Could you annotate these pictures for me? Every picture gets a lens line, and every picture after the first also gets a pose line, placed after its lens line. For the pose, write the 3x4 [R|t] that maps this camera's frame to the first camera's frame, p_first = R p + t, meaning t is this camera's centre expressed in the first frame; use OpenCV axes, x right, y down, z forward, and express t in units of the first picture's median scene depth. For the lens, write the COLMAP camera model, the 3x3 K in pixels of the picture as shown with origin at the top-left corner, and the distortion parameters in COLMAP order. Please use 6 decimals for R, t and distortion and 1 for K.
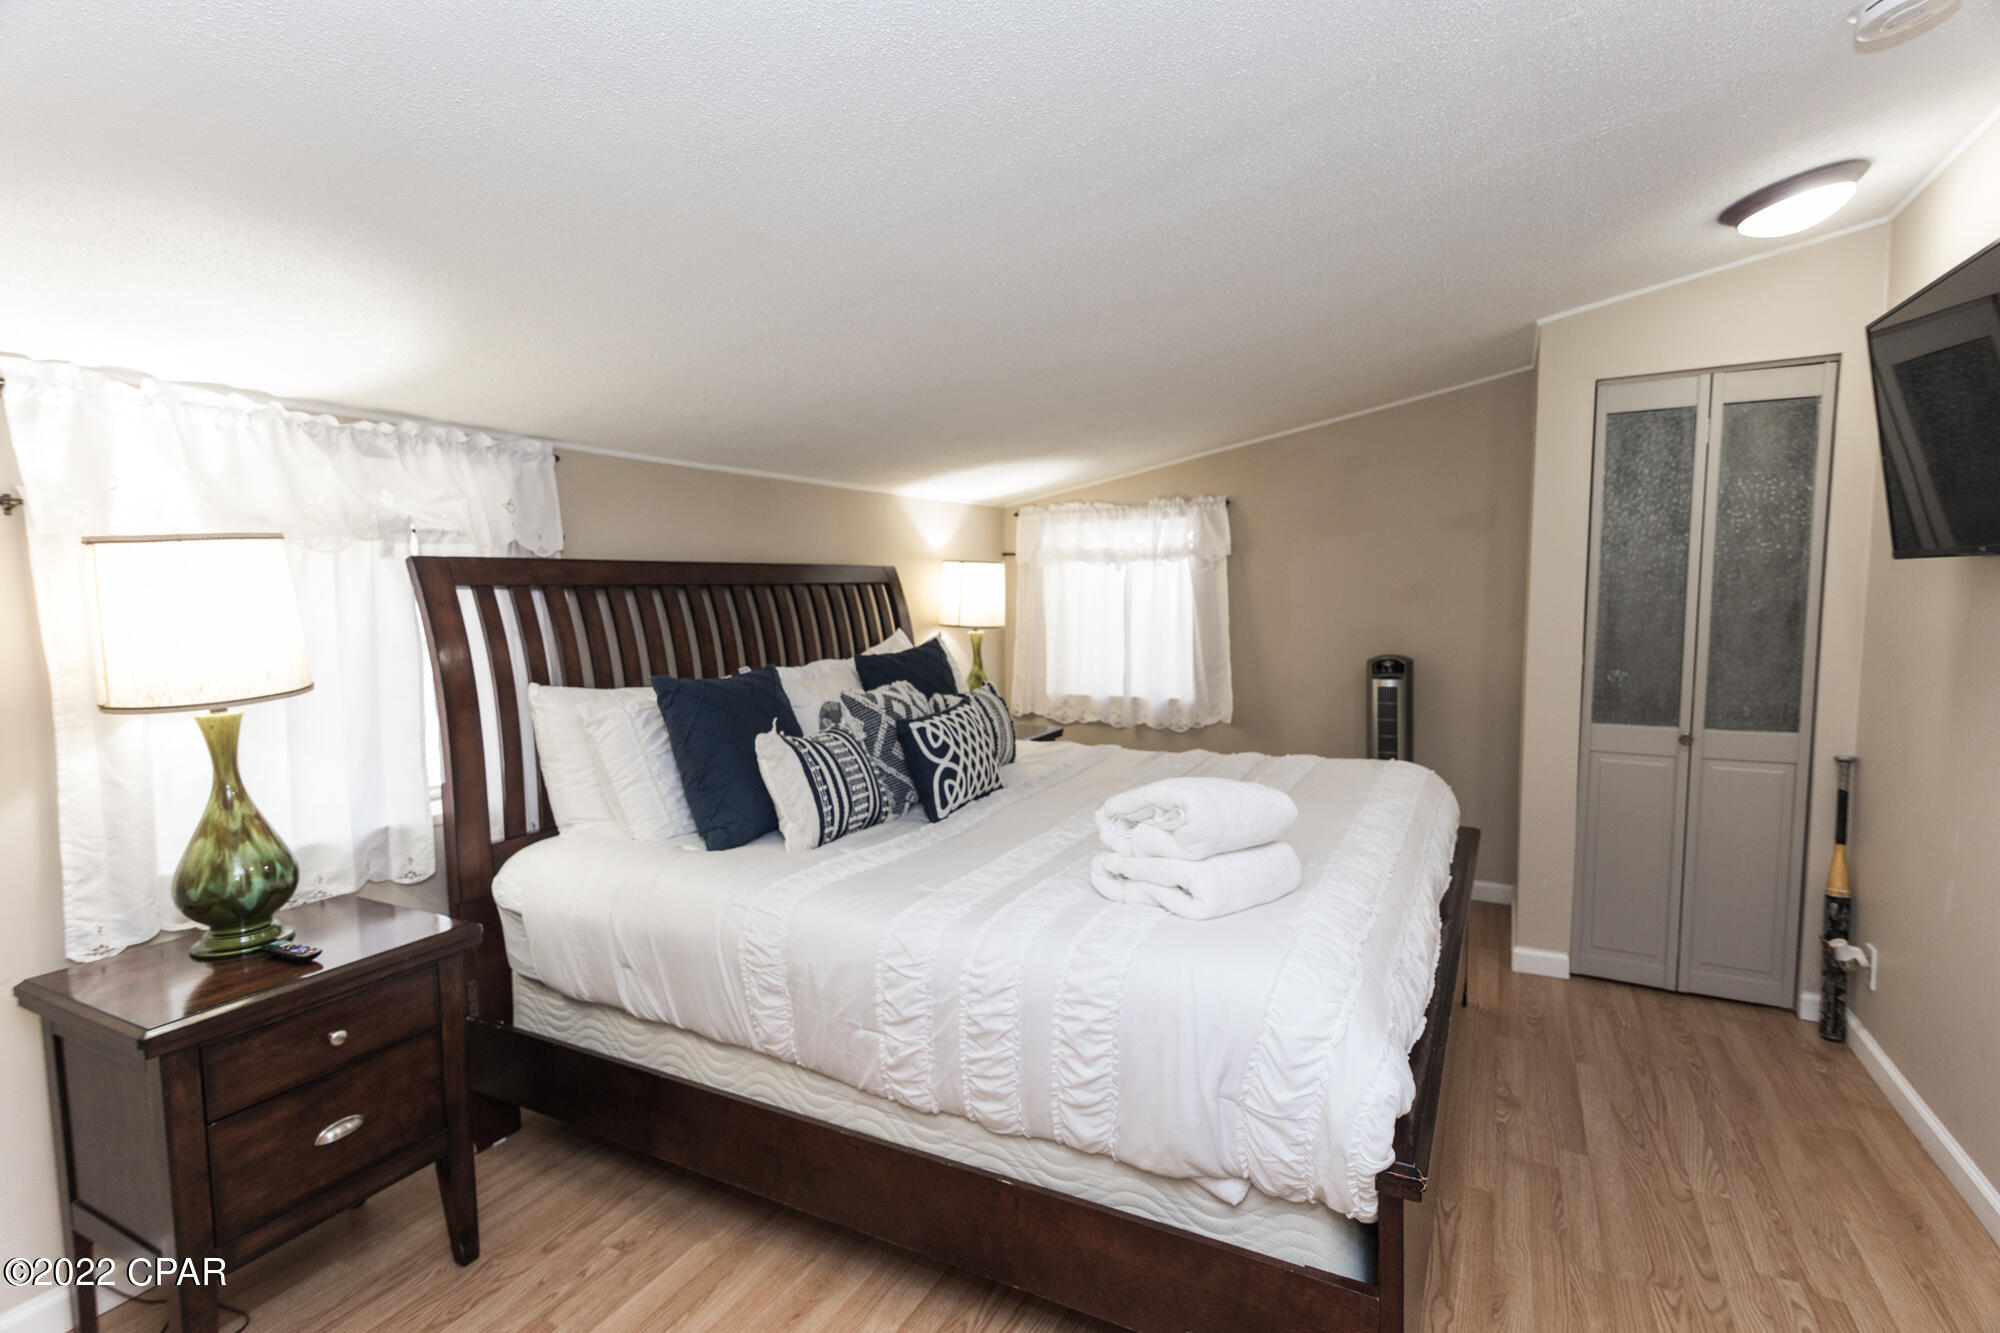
lens RADIAL K [[959.9, 0, 990.6], [0, 959.9, 669.5], [0, 0, 1]] dist [0.004218, 0.000380]
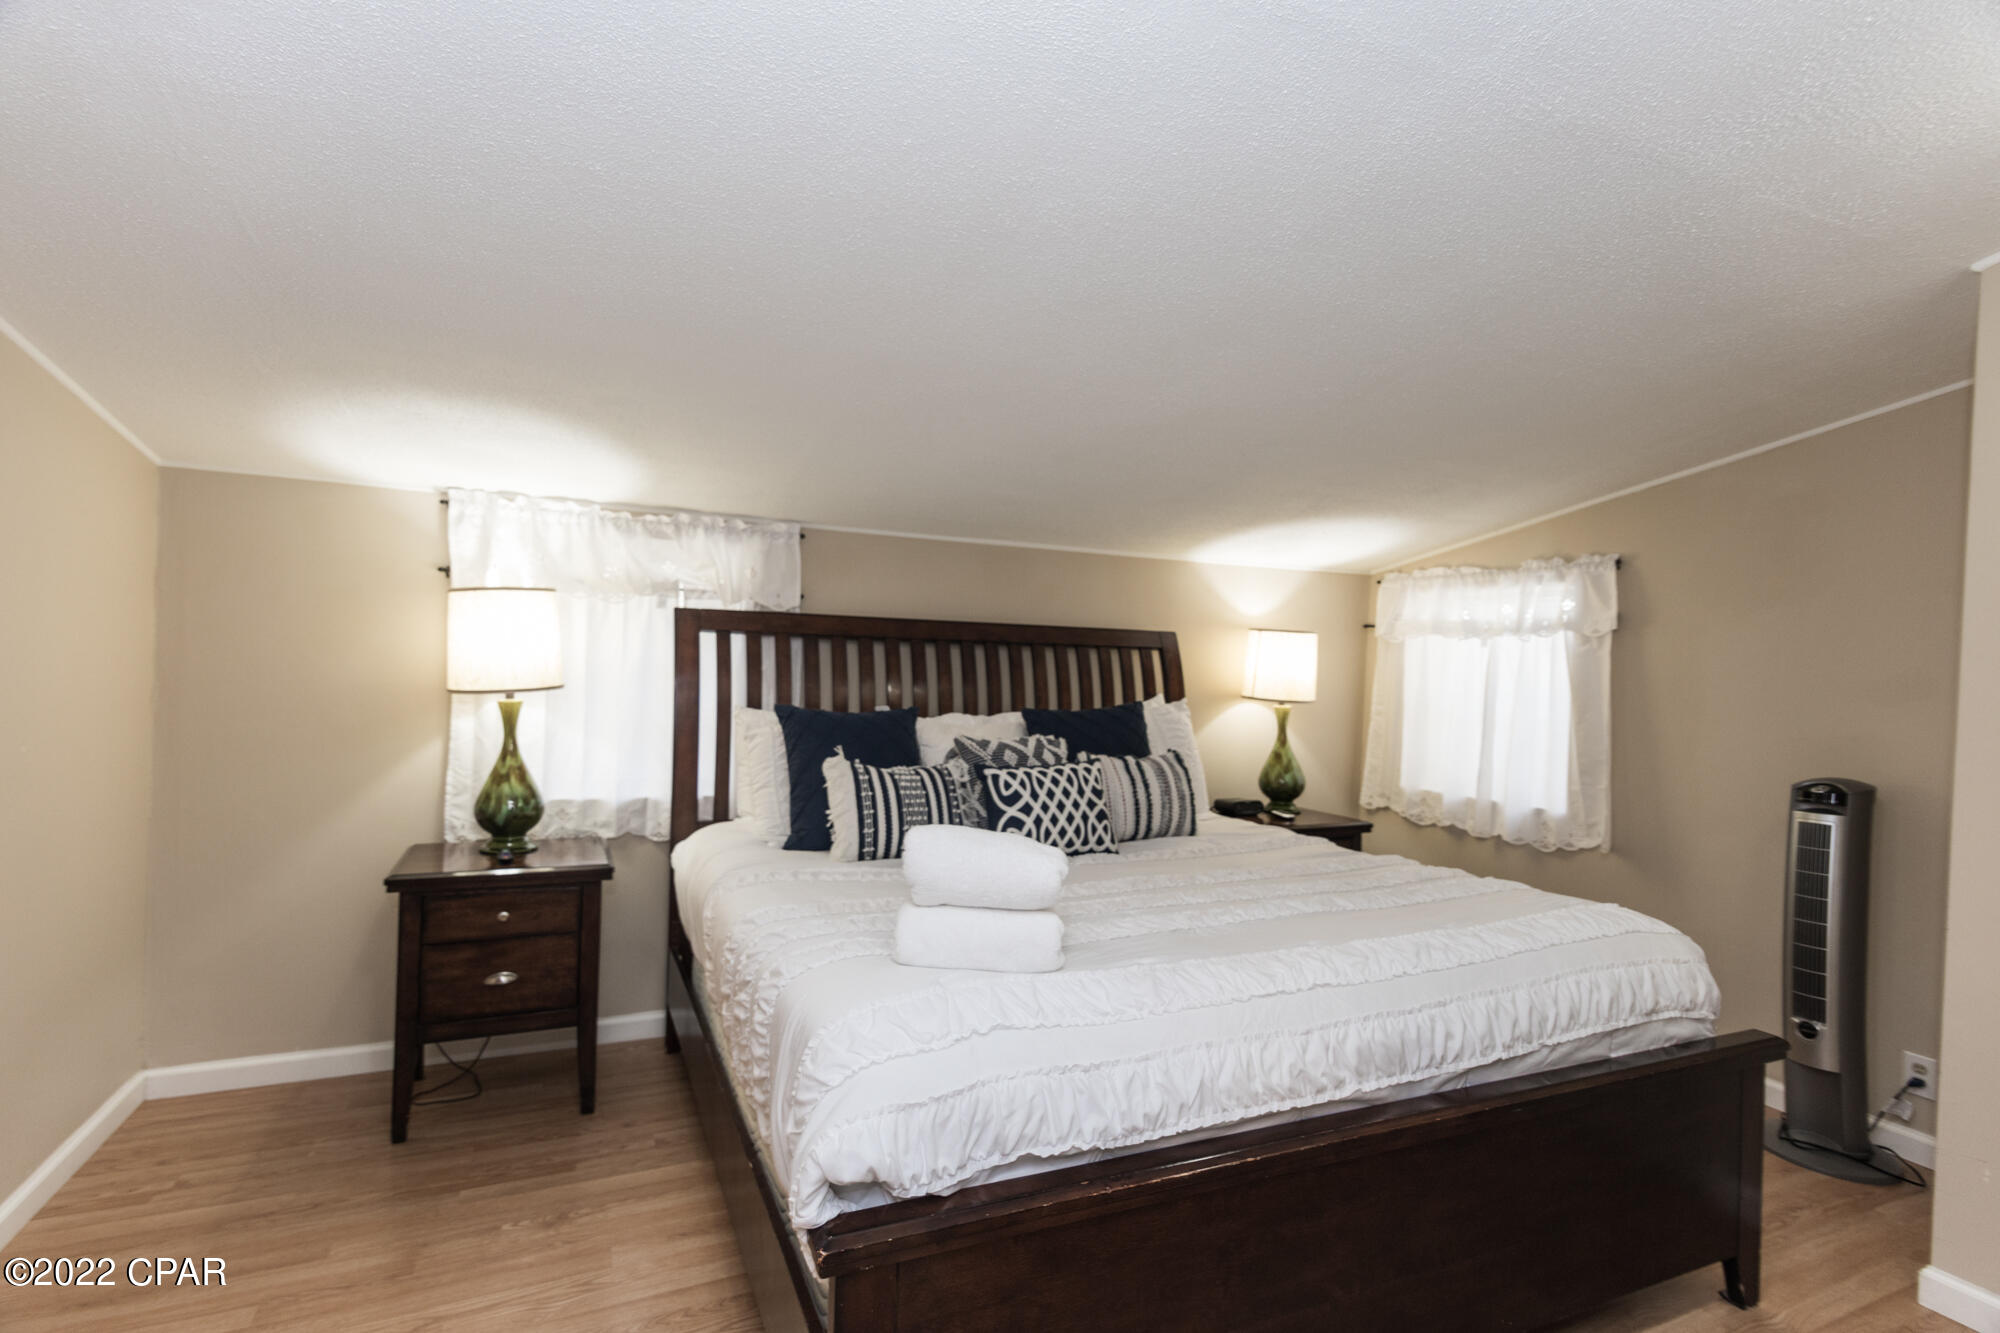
lens RADIAL K [[970.8, 0, 1002.6], [0, 970.8, 668.9], [0, 0, 1]] dist [0.002372, 0.000416]
pose [[0.790286, 0.043716, -0.611176, 0.574488], [-0.095951, 0.993975, -0.052974, 0.001164], [0.605178, 0.100508, 0.789720, 0.152837]]
